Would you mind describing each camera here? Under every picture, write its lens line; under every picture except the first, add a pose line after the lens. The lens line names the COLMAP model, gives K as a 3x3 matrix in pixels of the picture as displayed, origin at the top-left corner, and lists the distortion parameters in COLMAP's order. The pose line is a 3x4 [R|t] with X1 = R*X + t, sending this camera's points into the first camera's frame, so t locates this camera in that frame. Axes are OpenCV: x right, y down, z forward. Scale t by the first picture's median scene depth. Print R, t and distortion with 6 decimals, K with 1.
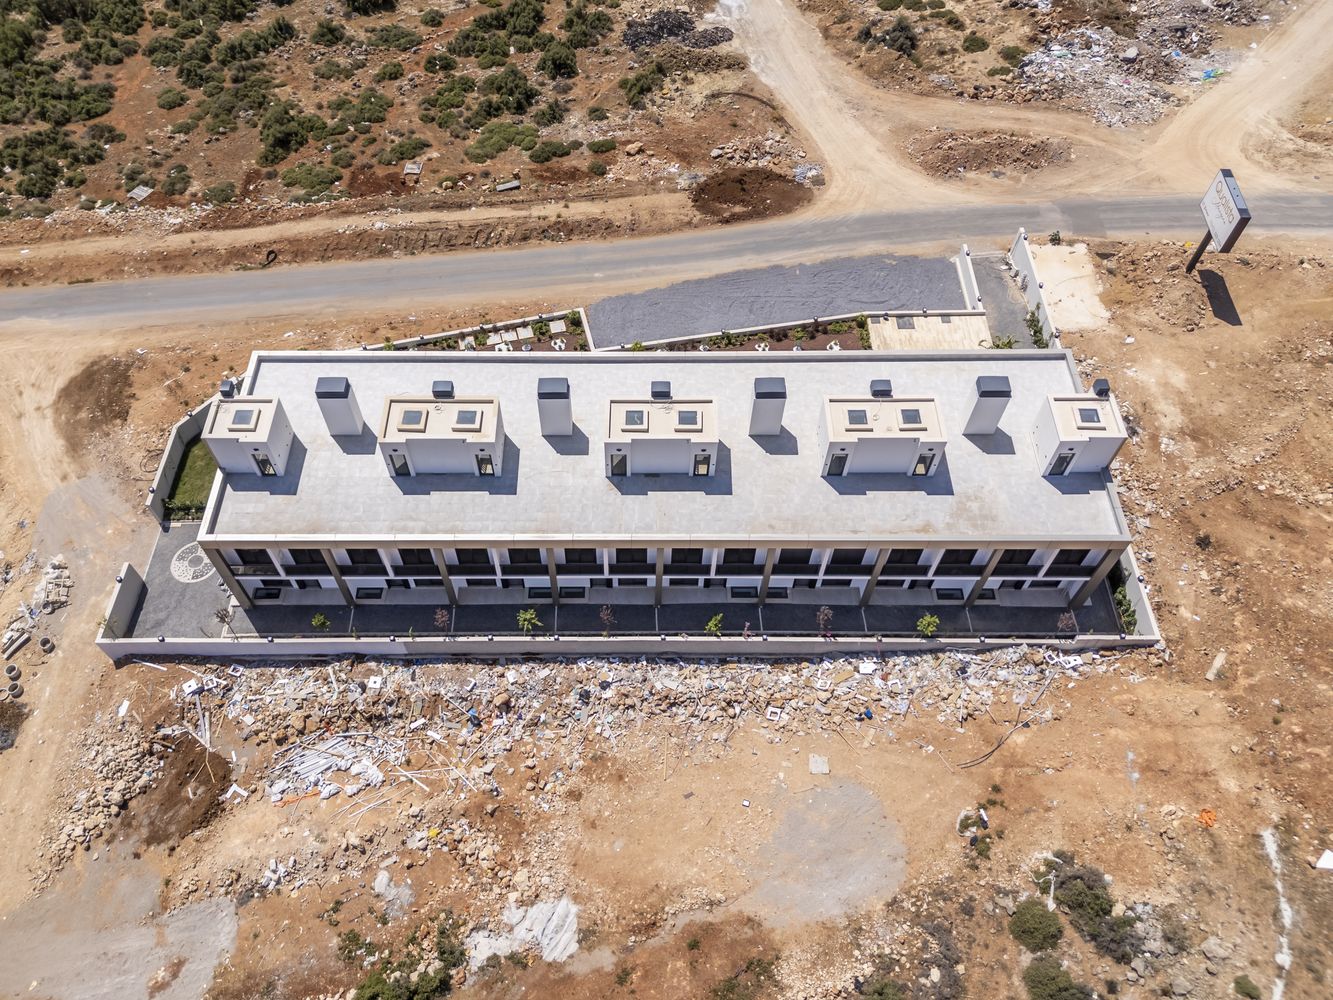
lens RADIAL K [[966.0, 0, 635.2], [0, 966.0, 506.0], [0, 0, 1]] dist [0.046562, -0.040316]
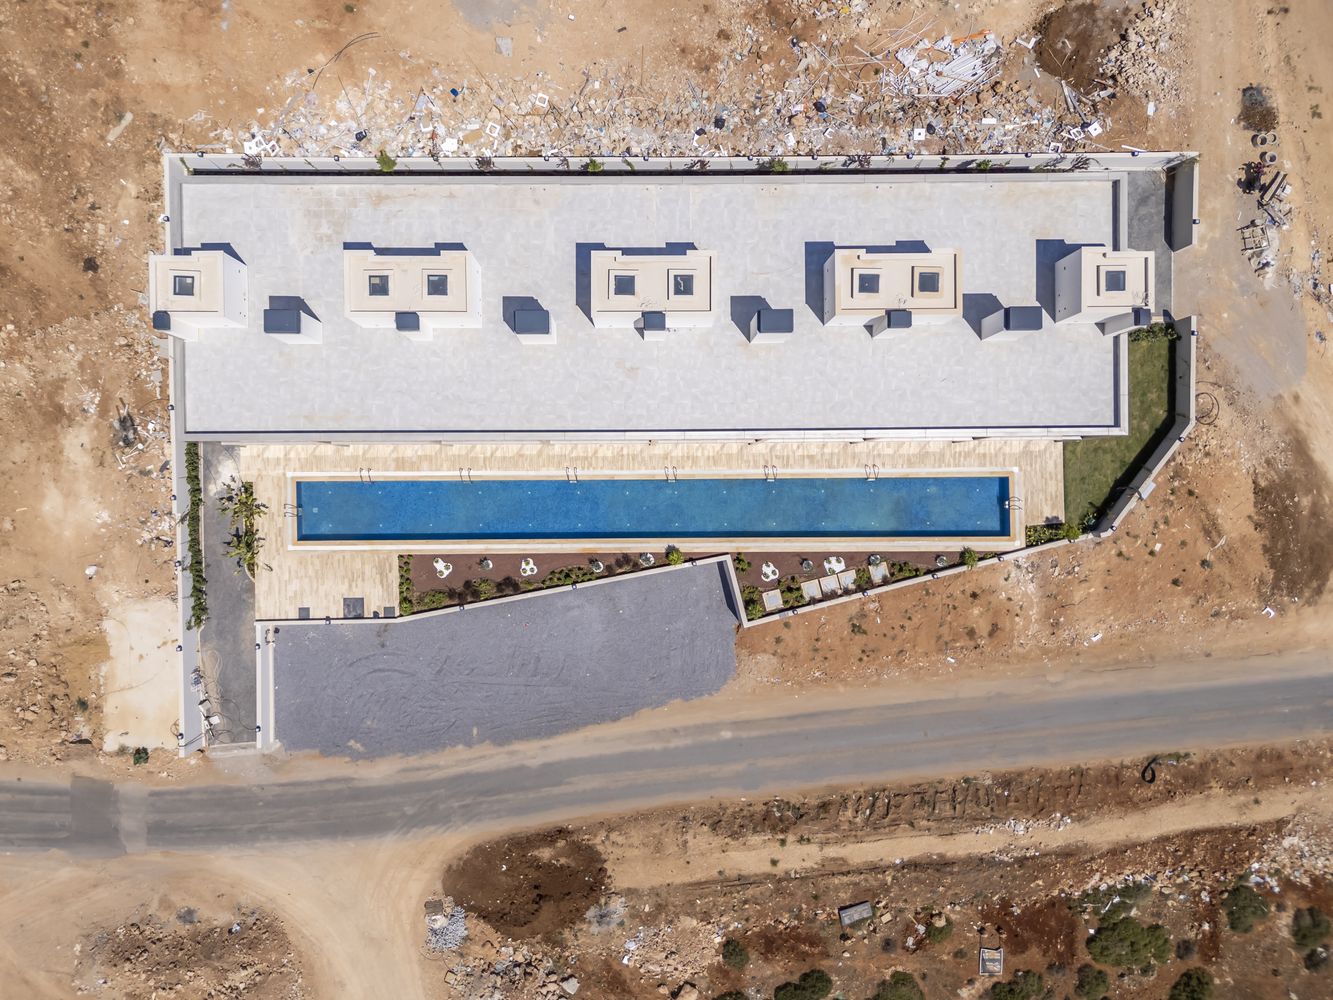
lens RADIAL K [[966.0, 0, 635.2], [0, 966.0, 506.0], [0, 0, 1]] dist [0.046562, -0.040316]
pose [[-0.999842, 0.017735, 0.001112, 0.037976], [-0.014285, -0.839419, 0.543298, -0.604427], [0.010569, 0.543196, 0.839539, 0.276108]]
